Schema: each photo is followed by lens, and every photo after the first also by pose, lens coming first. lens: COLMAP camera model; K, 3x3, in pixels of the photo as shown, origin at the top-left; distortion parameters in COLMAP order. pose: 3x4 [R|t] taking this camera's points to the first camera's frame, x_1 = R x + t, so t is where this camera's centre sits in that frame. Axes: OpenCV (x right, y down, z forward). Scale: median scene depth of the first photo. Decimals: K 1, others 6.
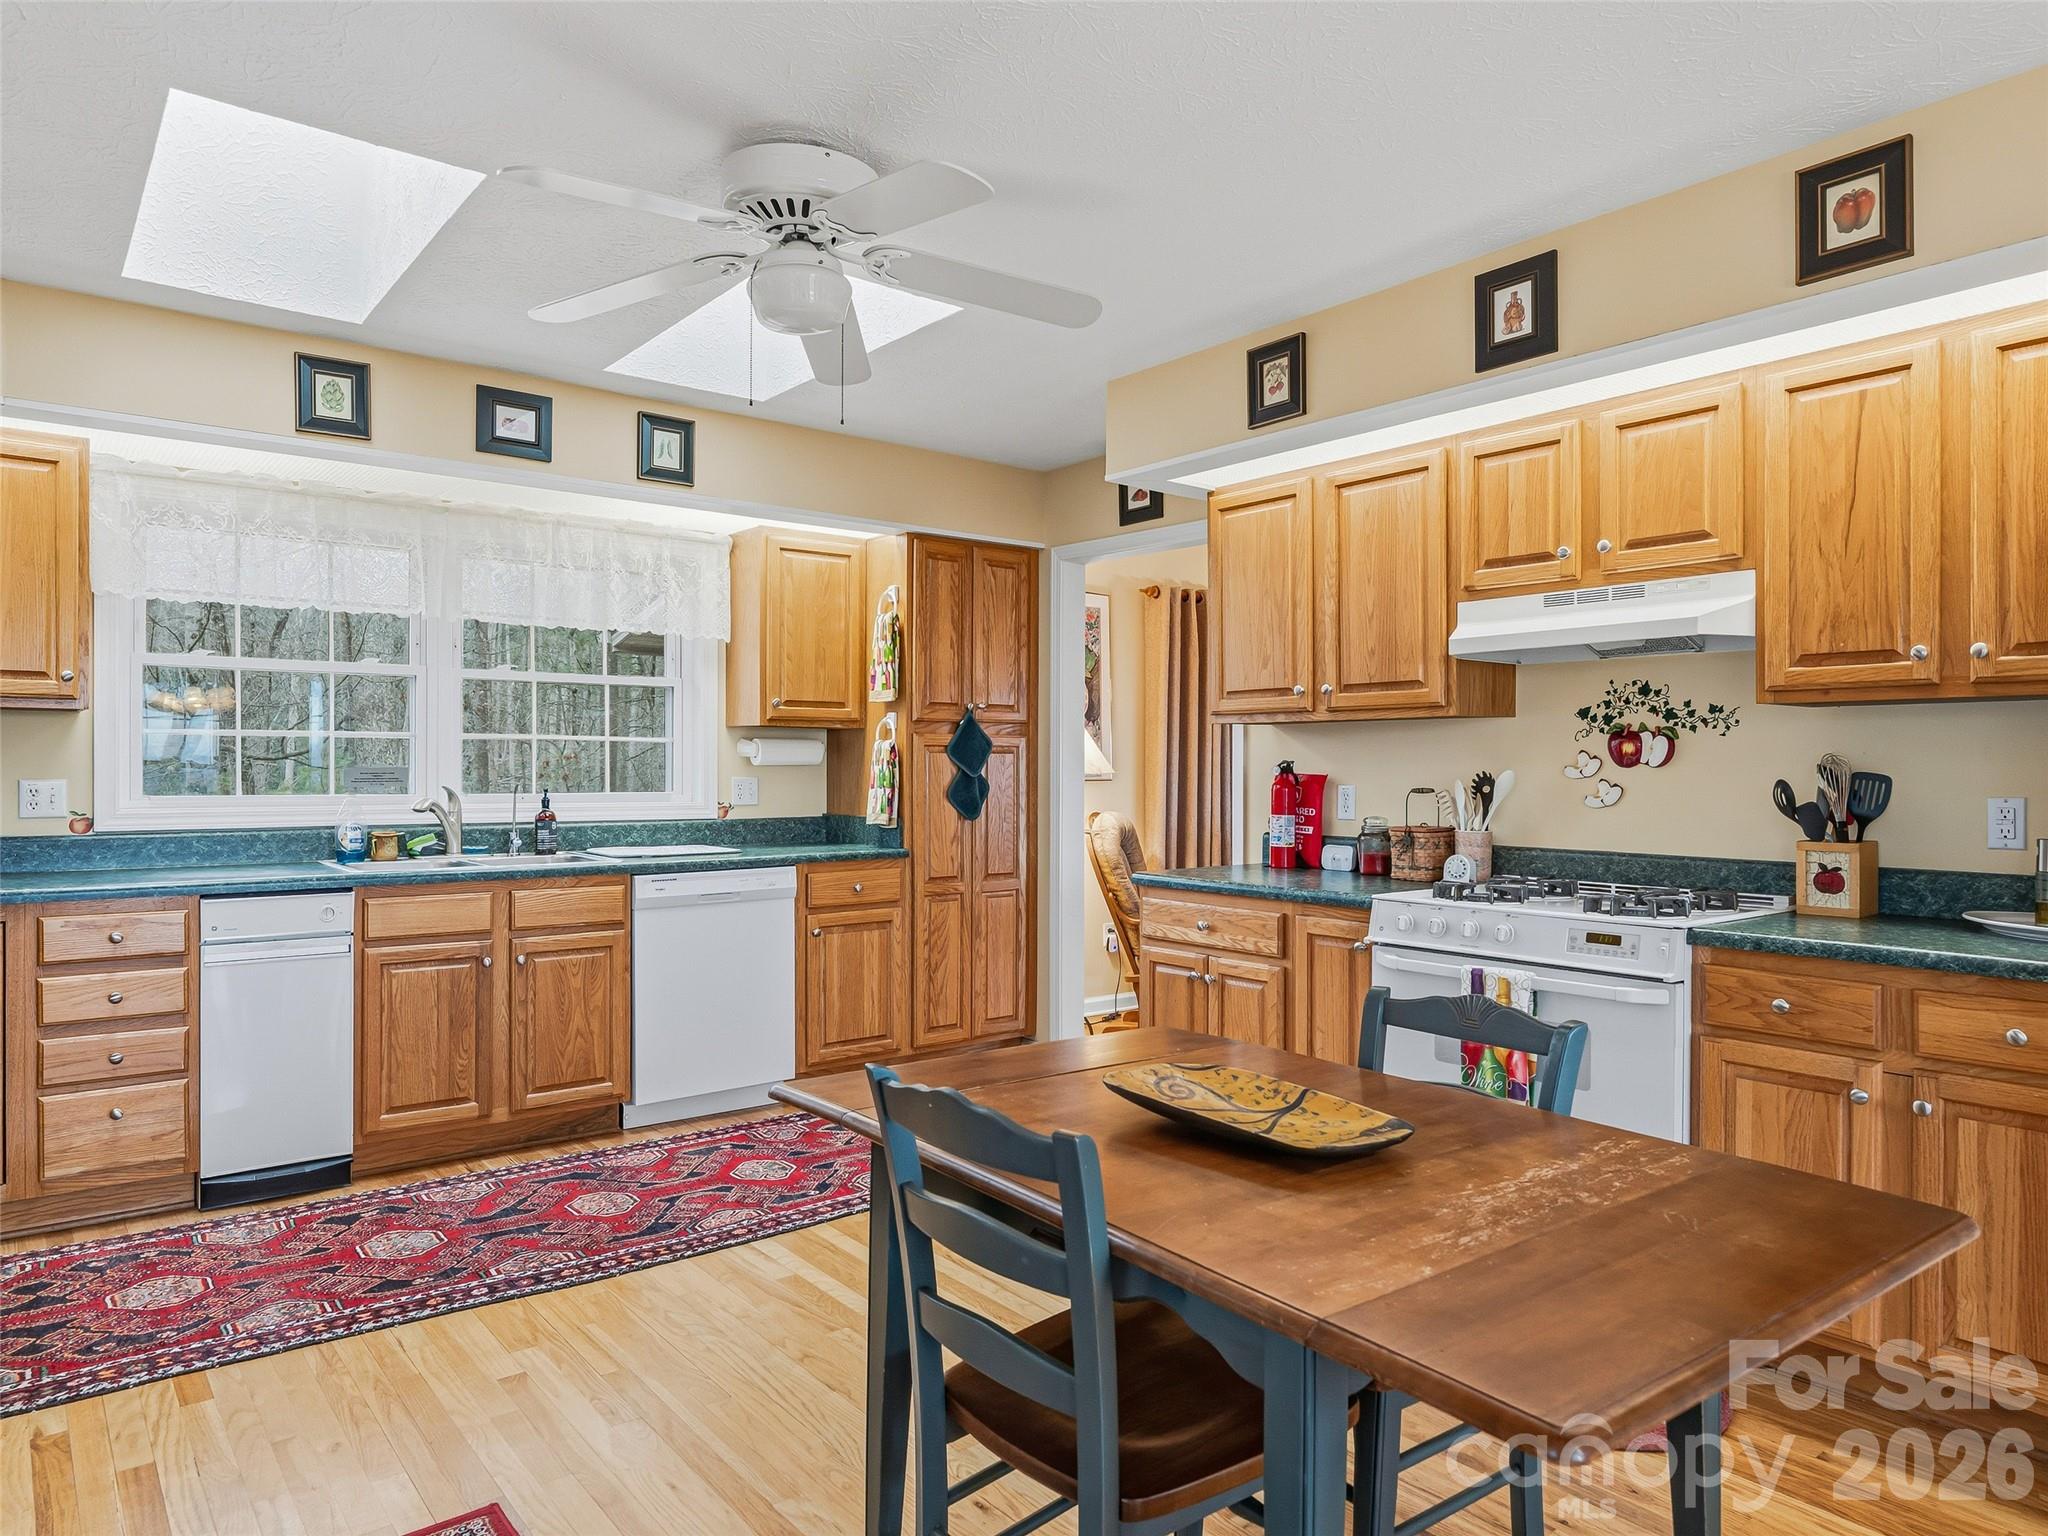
lens RADIAL K [[1311.2, 0, 1024.0], [0, 1311.2, 771.2], [0, 0, 1]] dist [0.000475, 0.000590]
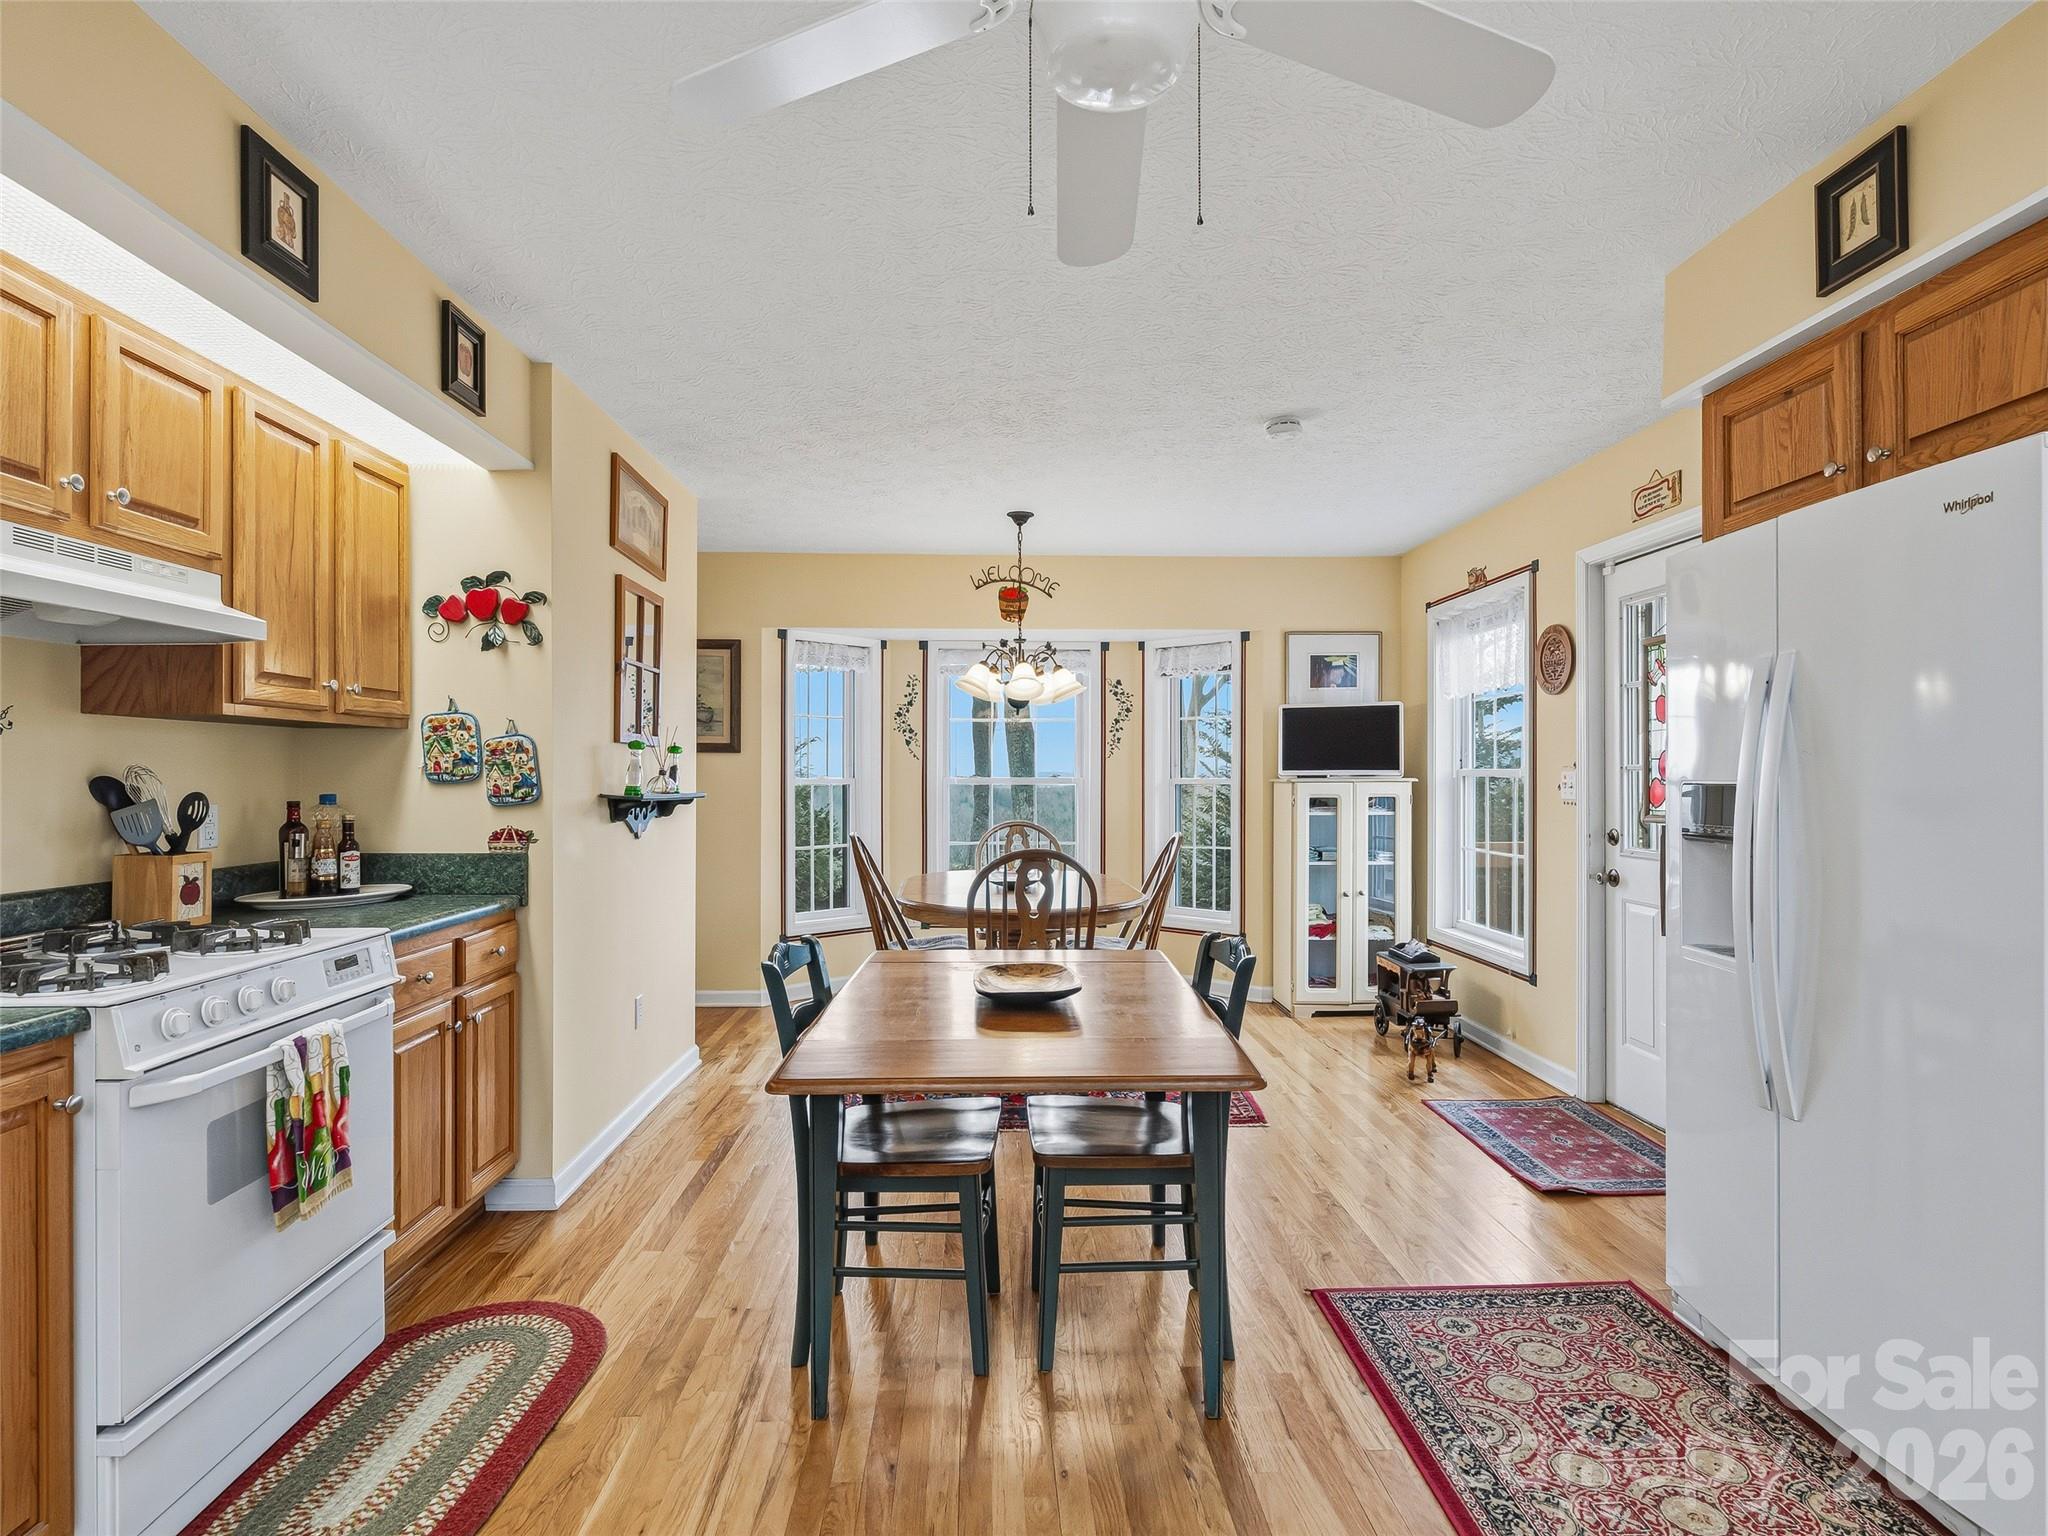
lens RADIAL K [[1030.0, 0, 1023.1], [0, 1030.0, 767.3], [0, 0, 1]] dist [-0.001525, -0.000344]
pose [[-0.801692, 0.002801, 0.597730, -0.677571], [-0.000930, 0.999982, -0.005932, -0.014092], [-0.597736, -0.005312, -0.801675, 2.262406]]
